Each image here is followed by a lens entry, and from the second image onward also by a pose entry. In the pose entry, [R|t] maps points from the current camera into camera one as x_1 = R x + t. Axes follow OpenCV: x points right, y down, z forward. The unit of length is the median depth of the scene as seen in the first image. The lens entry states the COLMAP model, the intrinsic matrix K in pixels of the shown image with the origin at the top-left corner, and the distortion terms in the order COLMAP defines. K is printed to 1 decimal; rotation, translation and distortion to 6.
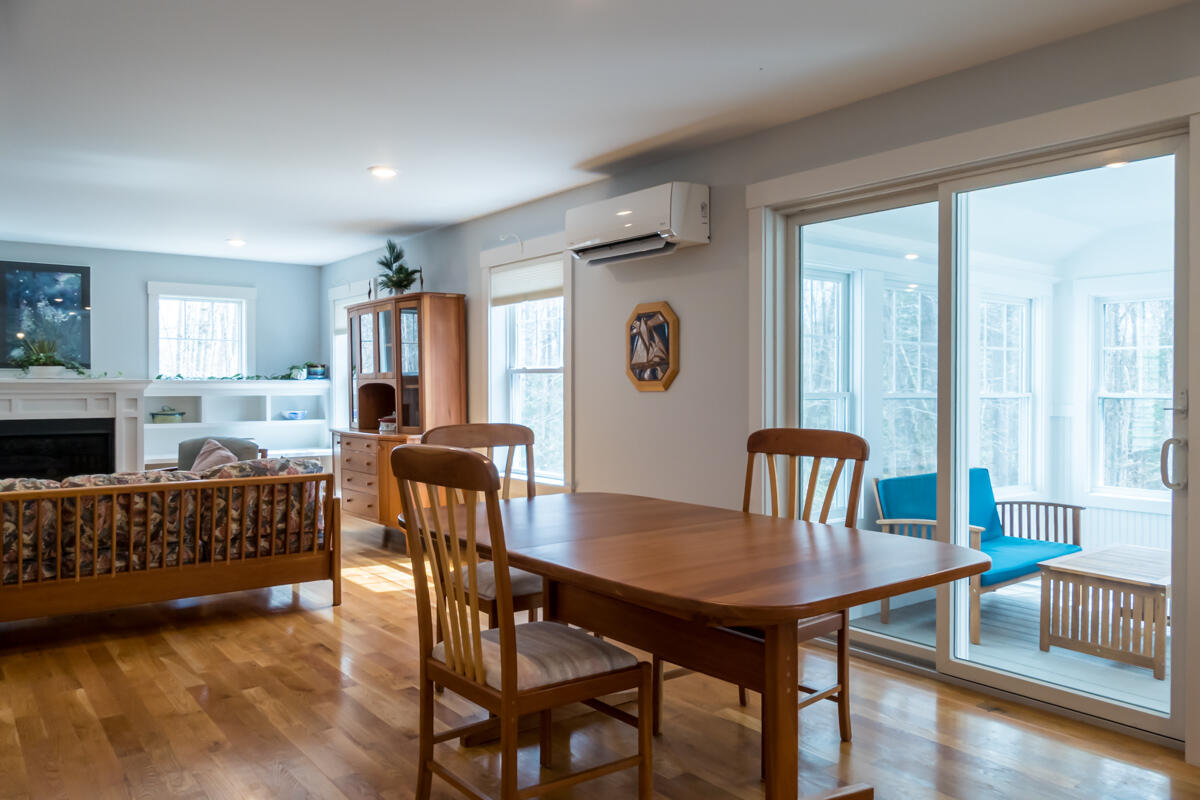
lens RADIAL K [[894.8, 0, 600.0], [0, 894.8, 400.0], [0, 0, 1]] dist [-0.004753, -0.001434]
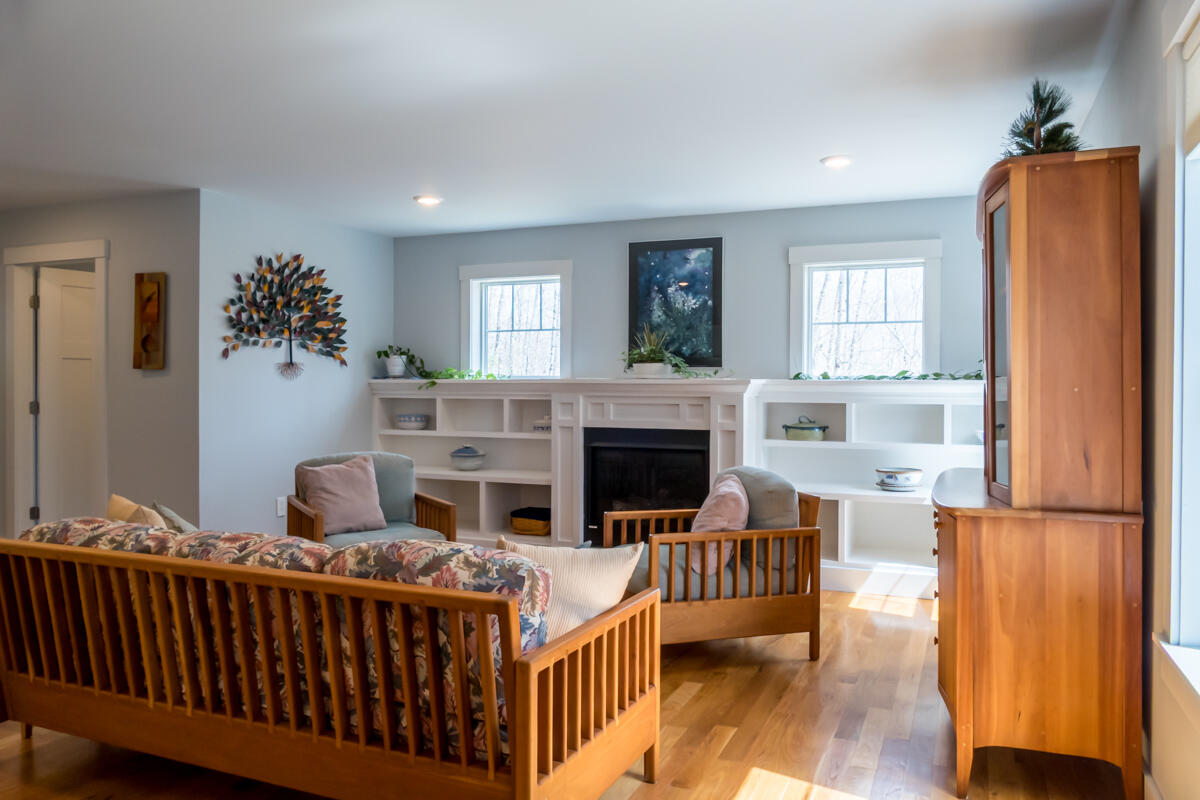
lens RADIAL K [[874.8, 0, 604.6], [0, 874.8, 393.1], [0, 0, 1]] dist [-0.005275, -0.002062]
pose [[0.516710, 0.008498, -0.856118, 0.041532], [-0.019414, 0.999810, -0.001793, -0.008283], [0.855940, 0.017547, 0.516777, 0.539552]]
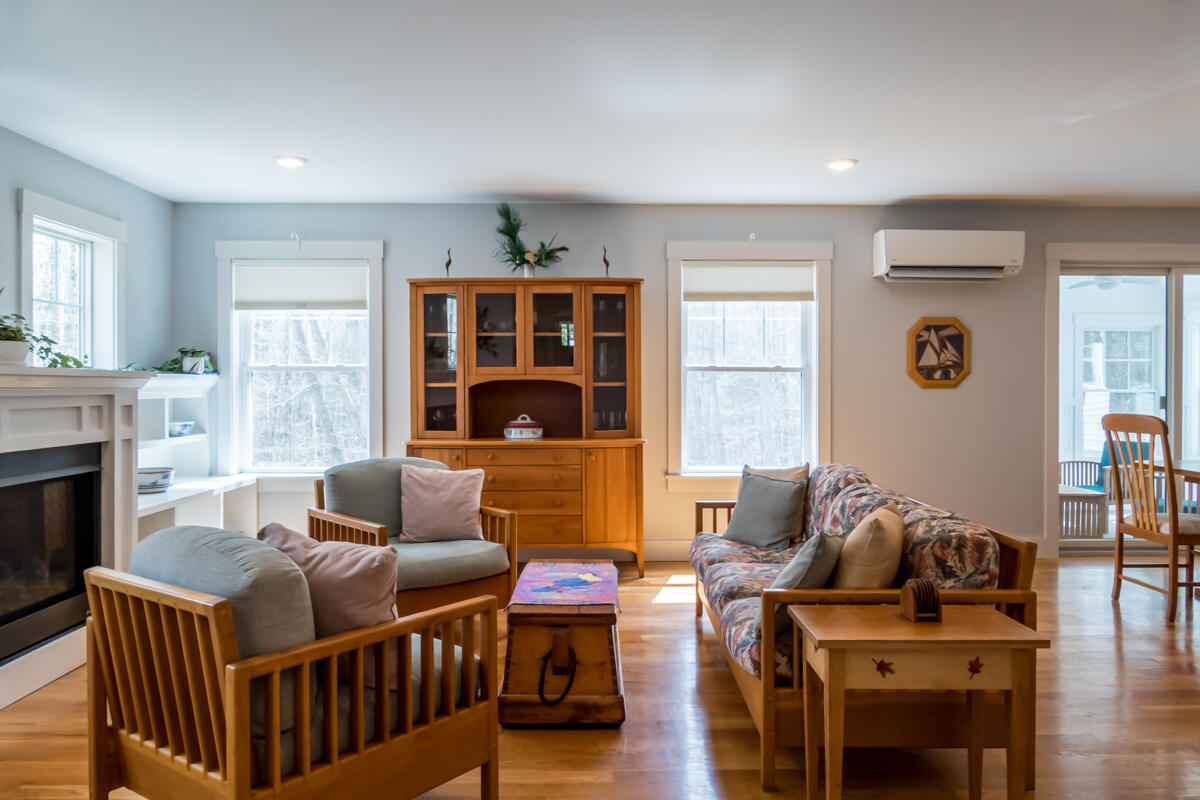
lens RADIAL K [[875.4, 0, 601.8], [0, 875.4, 384.7], [0, 0, 1]] dist [-0.006041, 0.003348]
pose [[0.585589, 0.001409, 0.810607, -0.792897], [0.011193, 0.999889, -0.009824, -0.005727], [-0.810531, 0.014826, 0.585509, 0.446413]]
